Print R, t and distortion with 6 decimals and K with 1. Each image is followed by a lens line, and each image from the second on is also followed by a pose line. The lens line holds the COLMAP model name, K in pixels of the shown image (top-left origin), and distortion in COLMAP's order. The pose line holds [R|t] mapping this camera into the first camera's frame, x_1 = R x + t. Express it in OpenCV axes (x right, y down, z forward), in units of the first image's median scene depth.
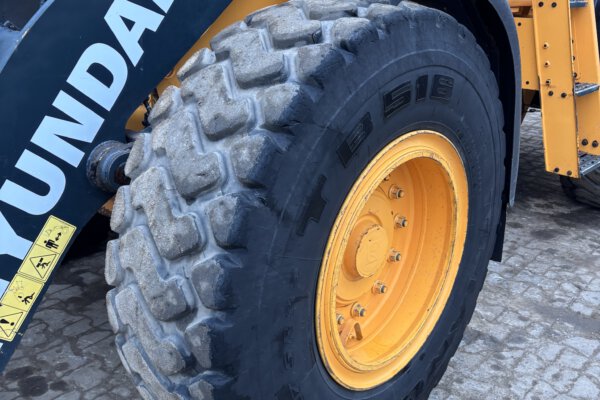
lens RADIAL K [[594.8, 0, 299.6], [0, 594.8, 198.3], [0, 0, 1]] dist [0.033246, 0.000000]
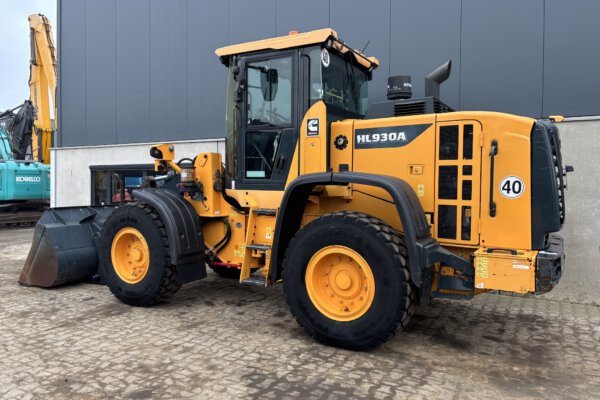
lens RADIAL K [[449.2, 0, 300.3], [0, 449.2, 198.3], [0, 0, 1]] dist [0.026724, -0.026968]
pose [[0.205380, 0.027900, -0.978285, 4.203661], [-0.338414, 0.939957, -0.044239, -0.662112], [0.918311, 0.340151, 0.202490, 1.456346]]
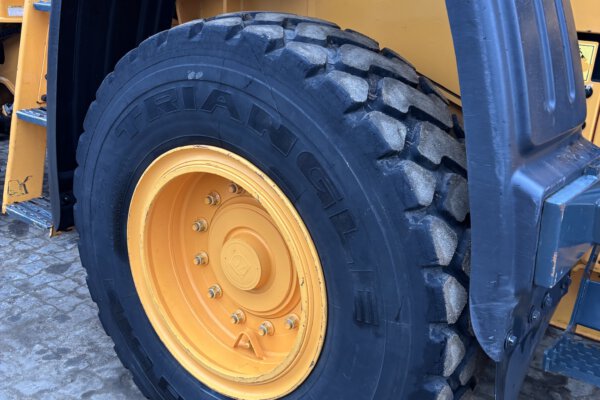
lens RADIAL K [[594.8, 0, 297.6], [0, 594.8, 203.2], [0, 0, 1]] dist [0.033246, 0.000000]
pose [[0.085768, 0.334517, -0.938479, 2.463768], [-0.383789, 0.880352, 0.278723, -0.837522], [0.919429, 0.336273, 0.203890, 2.311475]]
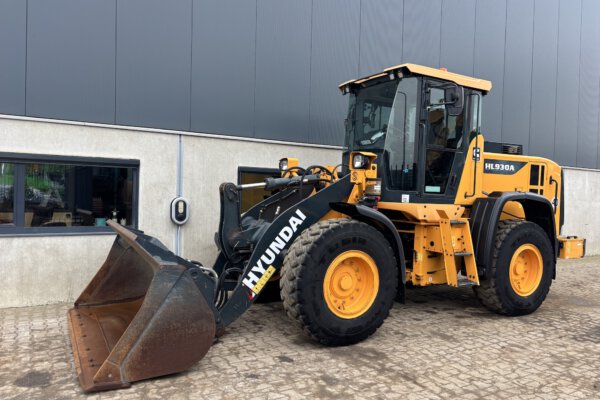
lens RADIAL K [[449.2, 0, 299.1], [0, 449.2, 202.8], [0, 0, 1]] dist [0.026724, -0.026968]
pose [[0.946536, 0.032210, -0.320985, 0.820434], [-0.134318, 0.944005, -0.301353, 0.571985], [0.293305, 0.328355, 0.897861, -2.038003]]
